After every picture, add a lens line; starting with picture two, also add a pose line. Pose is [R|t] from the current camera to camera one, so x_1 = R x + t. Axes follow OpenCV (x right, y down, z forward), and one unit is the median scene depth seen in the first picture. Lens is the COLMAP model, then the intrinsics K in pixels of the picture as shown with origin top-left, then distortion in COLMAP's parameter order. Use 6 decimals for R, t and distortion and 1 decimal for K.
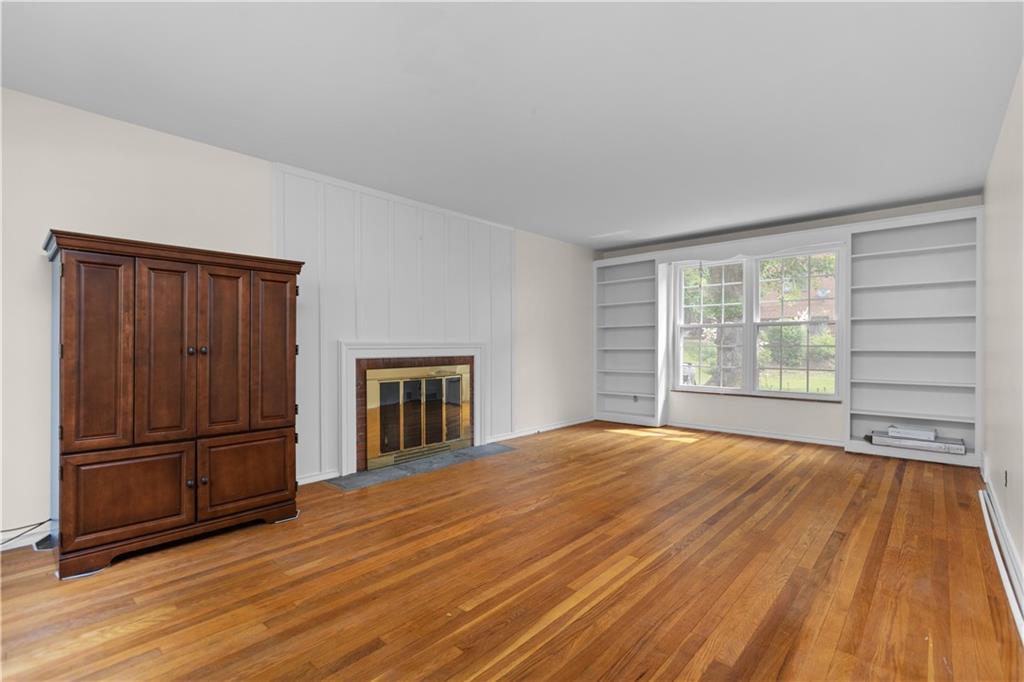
lens RADIAL K [[464.2, 0, 514.5], [0, 464.2, 364.1], [0, 0, 1]] dist [0.000185, 0.001177]
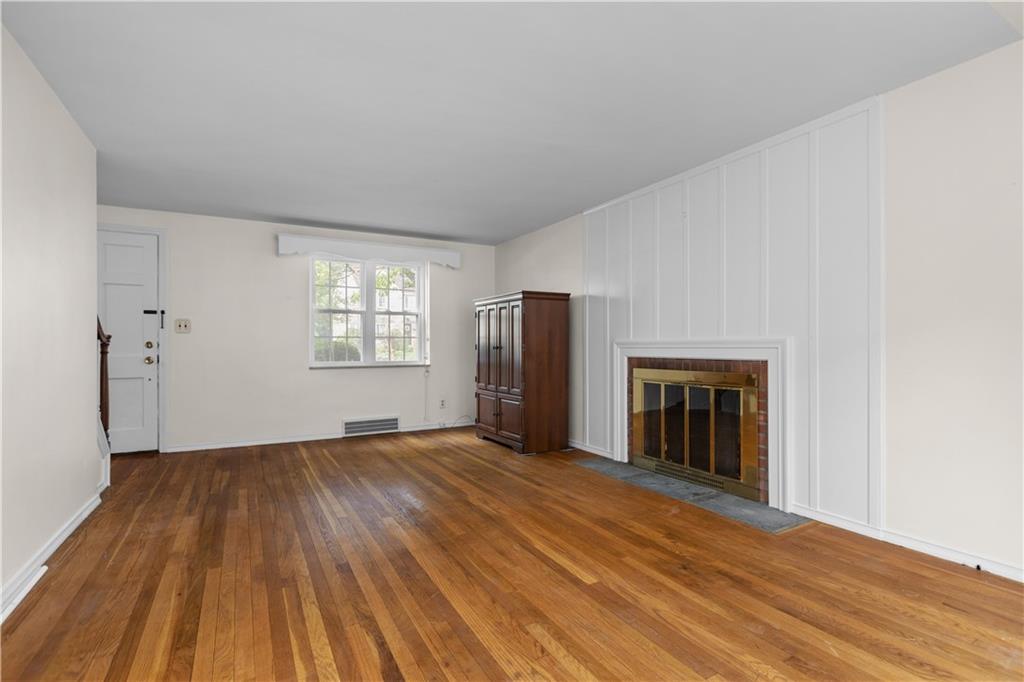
lens RADIAL K [[492.5, 0, 515.0], [0, 492.5, 350.6], [0, 0, 1]] dist [-0.005954, 0.000113]
pose [[-0.320105, 0.012186, -0.947304, 1.105249], [-0.036418, 0.999020, 0.025158, -0.060174], [0.946682, 0.042552, -0.319348, 1.511582]]
